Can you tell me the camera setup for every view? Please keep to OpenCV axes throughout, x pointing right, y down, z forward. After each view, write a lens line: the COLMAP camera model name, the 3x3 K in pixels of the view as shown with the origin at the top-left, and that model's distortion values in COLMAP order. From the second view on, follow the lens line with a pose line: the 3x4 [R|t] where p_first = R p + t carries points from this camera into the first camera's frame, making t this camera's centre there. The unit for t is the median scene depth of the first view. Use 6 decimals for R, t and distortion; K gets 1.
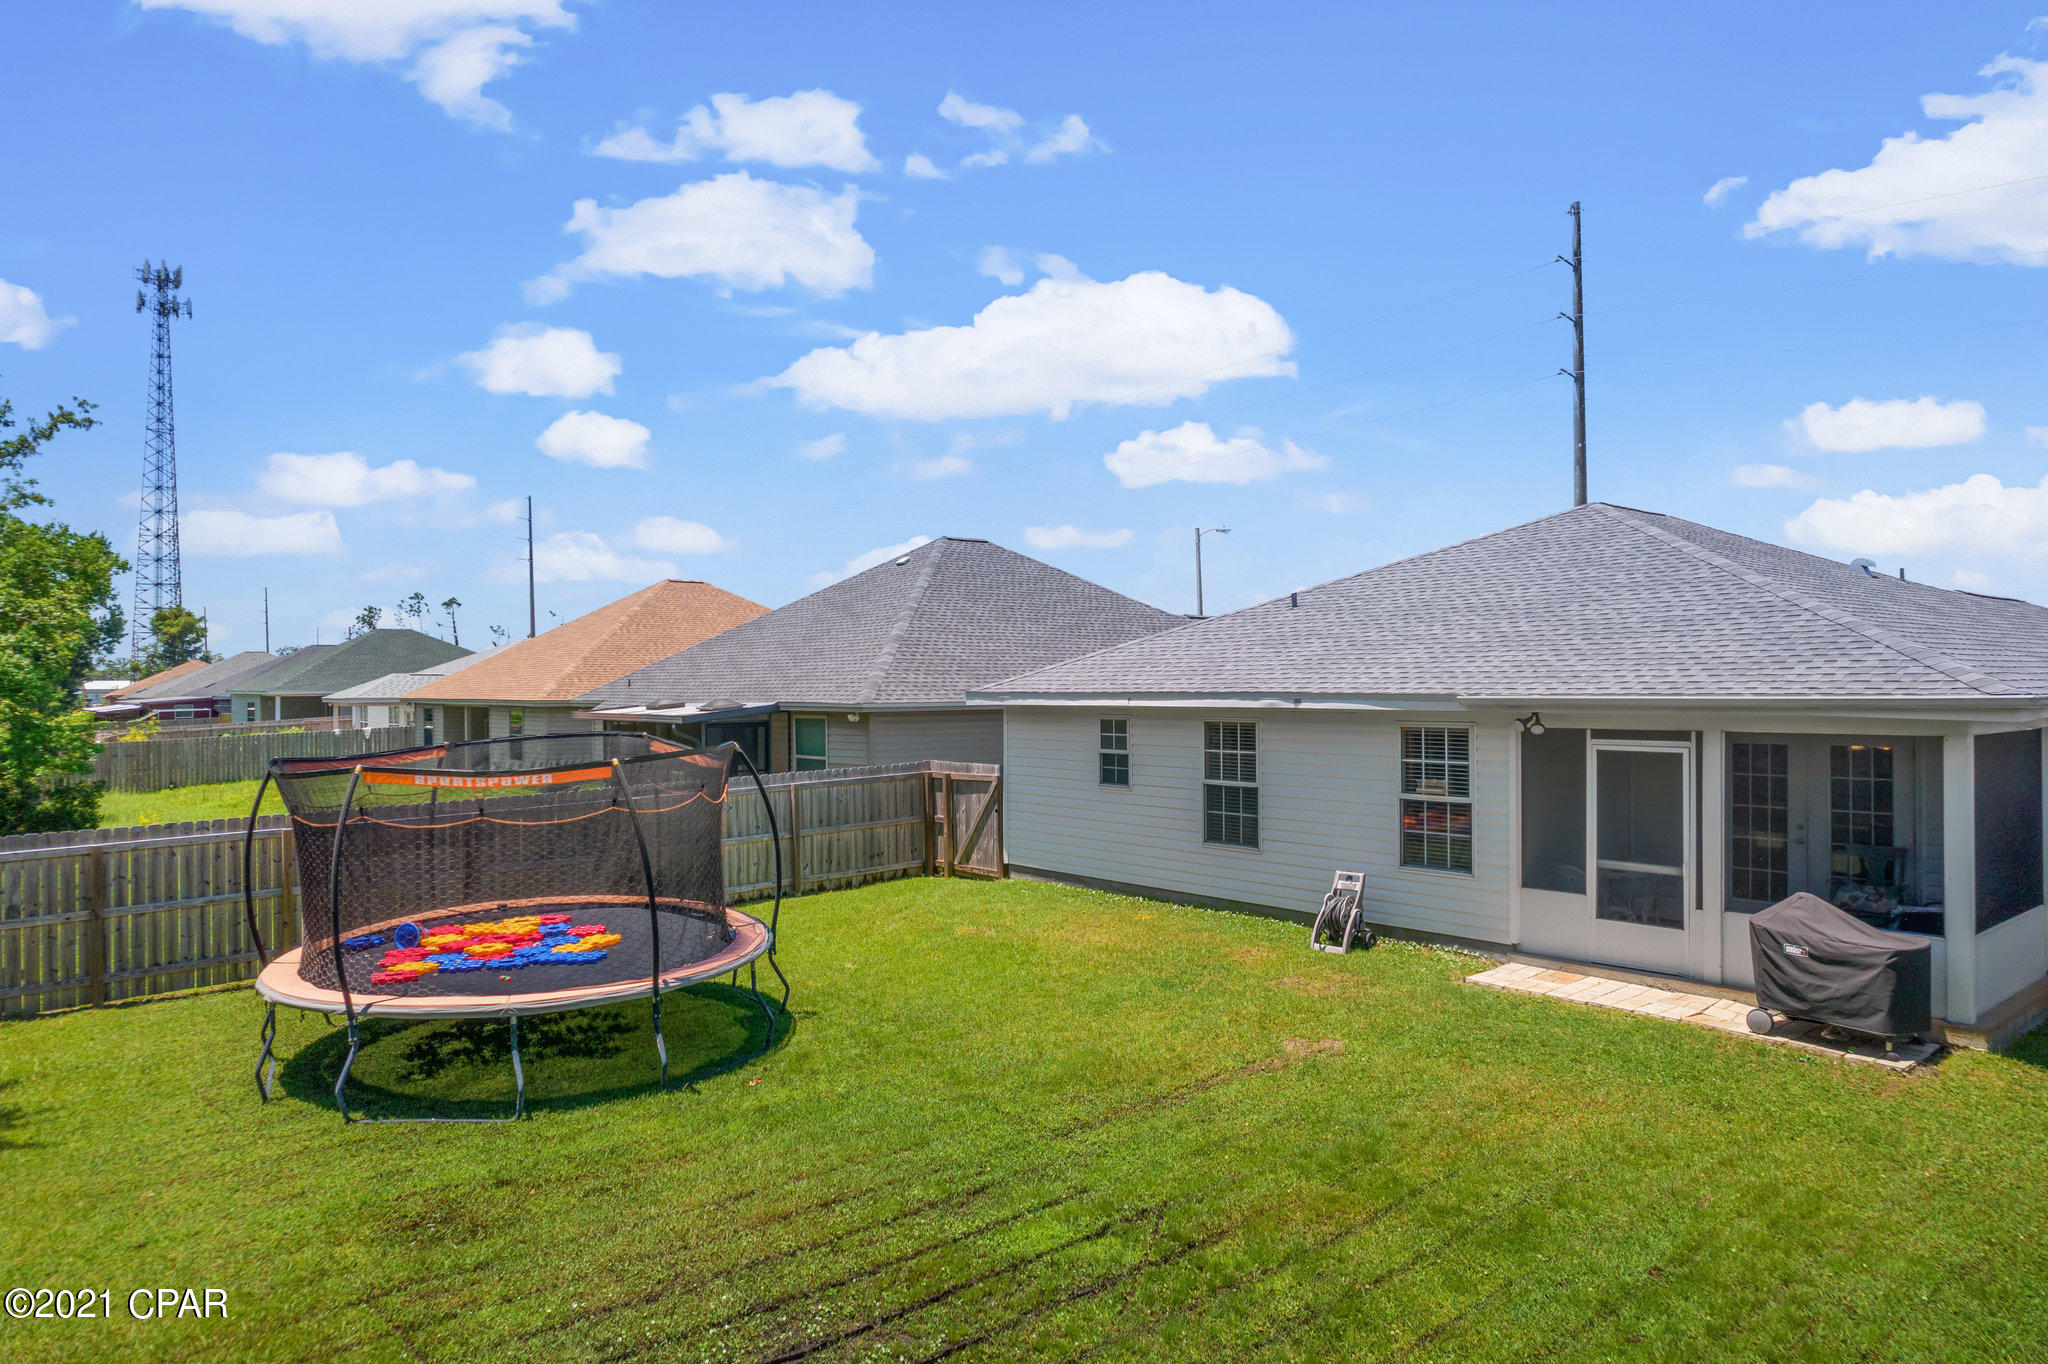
lens RADIAL K [[1306.1, 0, 1024.0], [0, 1306.1, 682.0], [0, 0, 1]] dist [-0.054556, 0.032158]
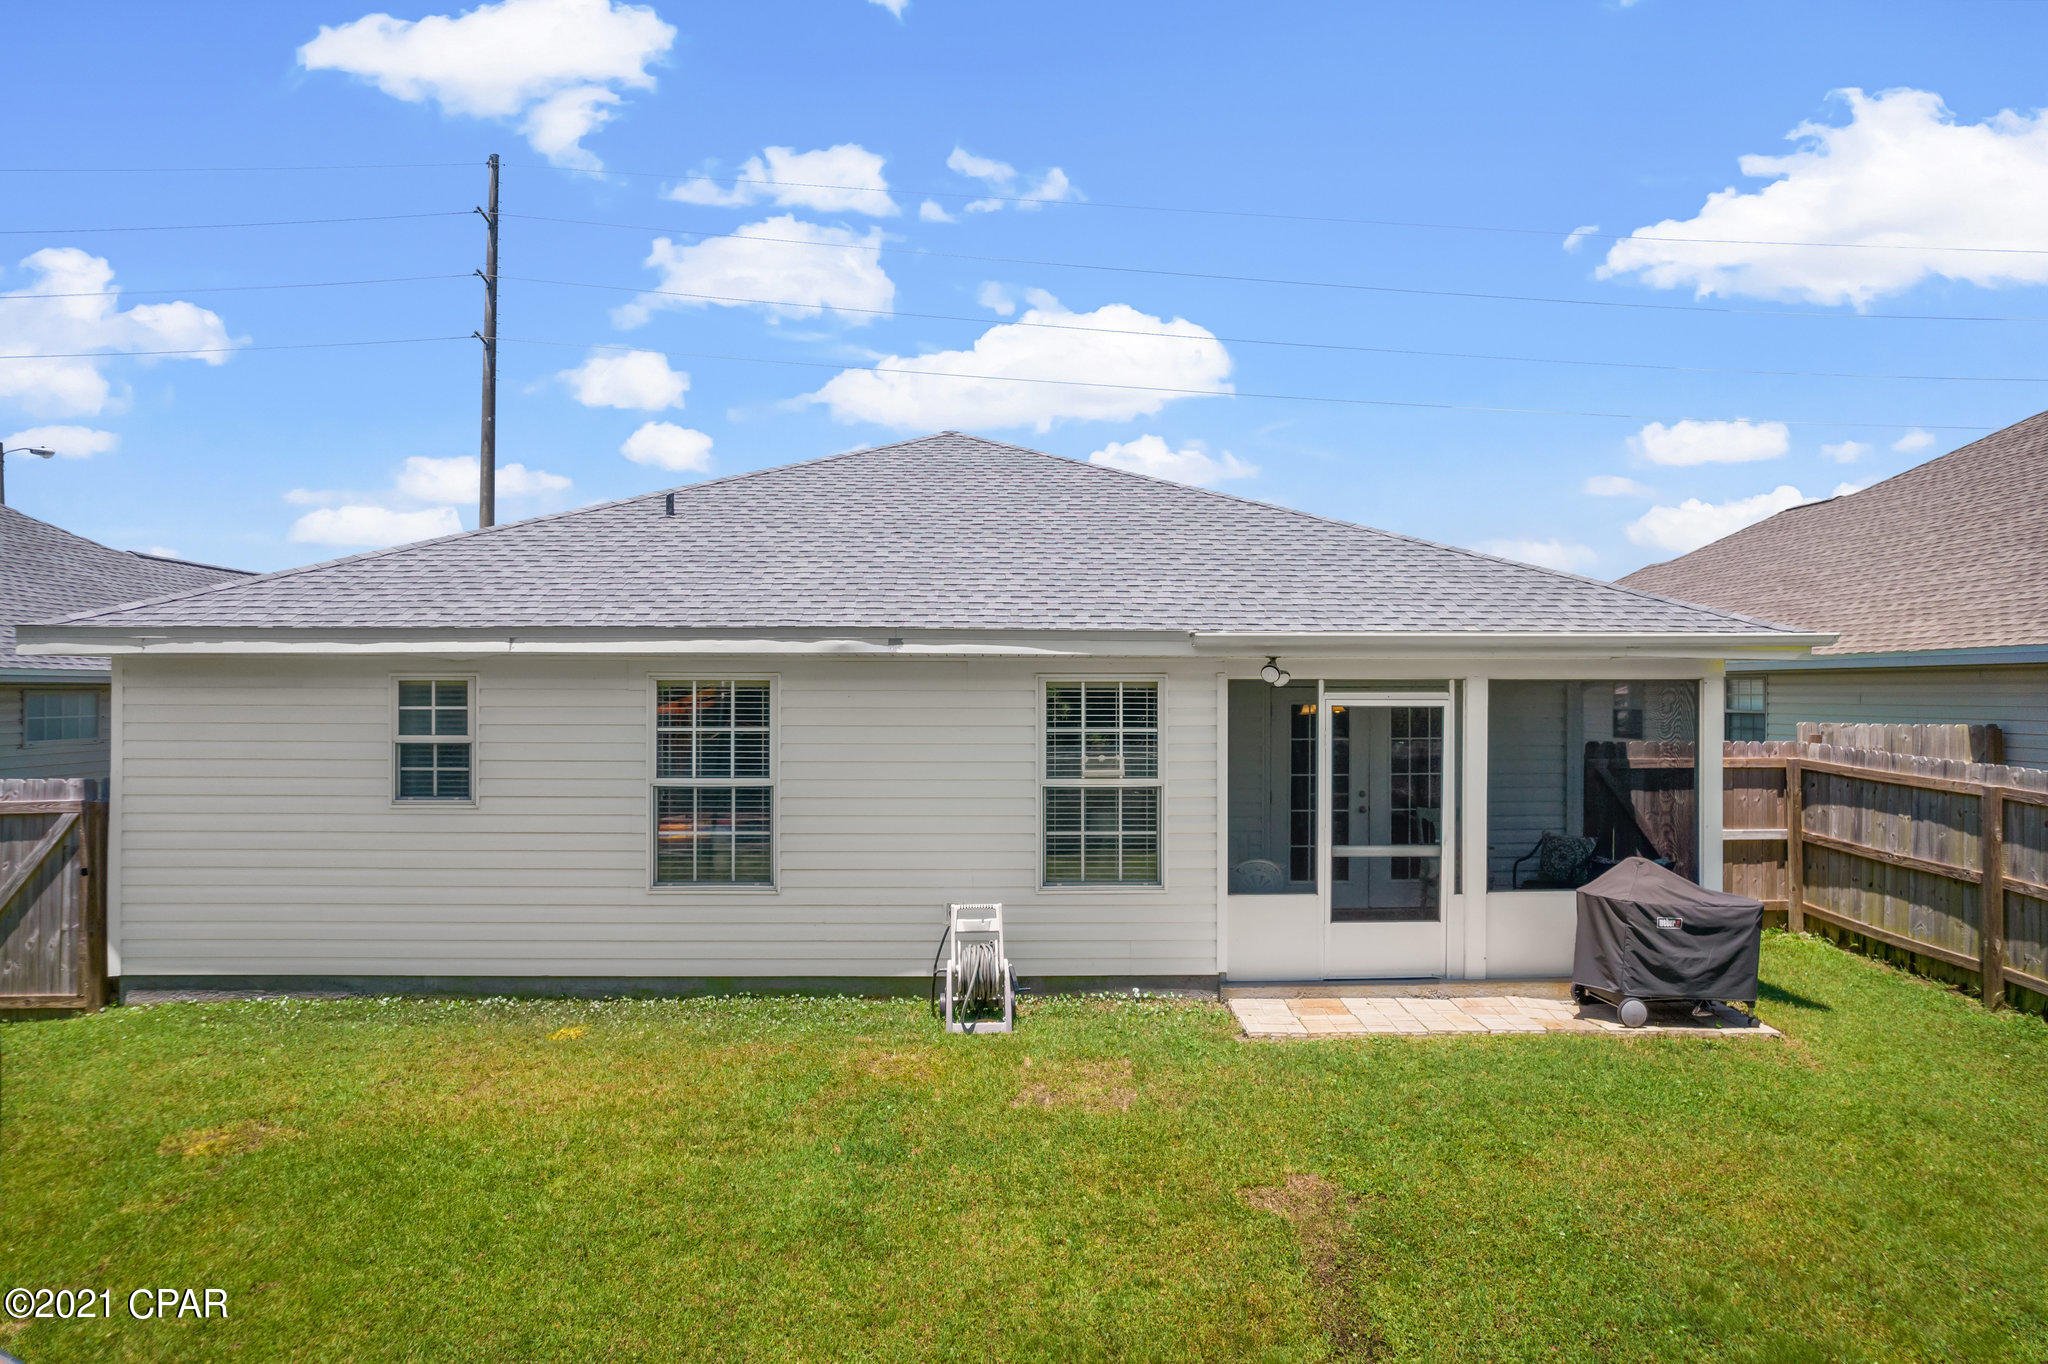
lens RADIAL K [[1305.9, 0, 1024.0], [0, 1305.9, 682.0], [0, 0, 1]] dist [-0.035994, -0.000347]
pose [[0.606163, 0.013813, 0.795221, -0.260045], [-0.005972, 0.999900, -0.012817, 0.043107], [-0.795318, 0.003020, 0.606185, 0.588584]]
